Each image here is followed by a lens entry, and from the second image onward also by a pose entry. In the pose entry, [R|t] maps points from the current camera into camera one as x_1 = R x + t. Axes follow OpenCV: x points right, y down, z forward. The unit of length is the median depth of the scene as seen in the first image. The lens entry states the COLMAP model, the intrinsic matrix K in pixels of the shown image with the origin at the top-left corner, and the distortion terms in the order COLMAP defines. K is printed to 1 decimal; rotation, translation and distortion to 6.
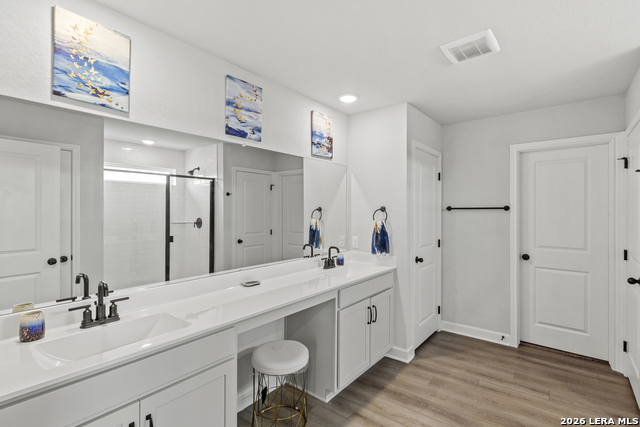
lens RADIAL K [[318.5, 0, 320.0], [0, 318.5, 213.5], [0, 0, 1]] dist [0.002197, -0.000228]
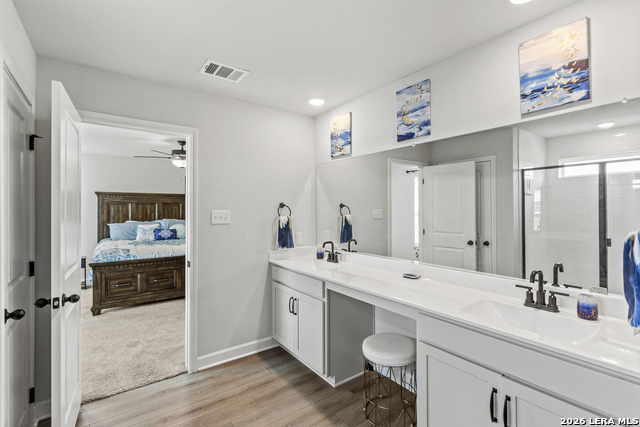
lens RADIAL K [[286.9, 0, 321.6], [0, 286.9, 206.8], [0, 0, 1]] dist [-0.001974, -0.000040]
pose [[-0.245904, -0.011665, -0.969224, 0.751503], [-0.000068, 0.999928, -0.012018, 0.000217], [0.969294, -0.002889, -0.245887, 0.936068]]
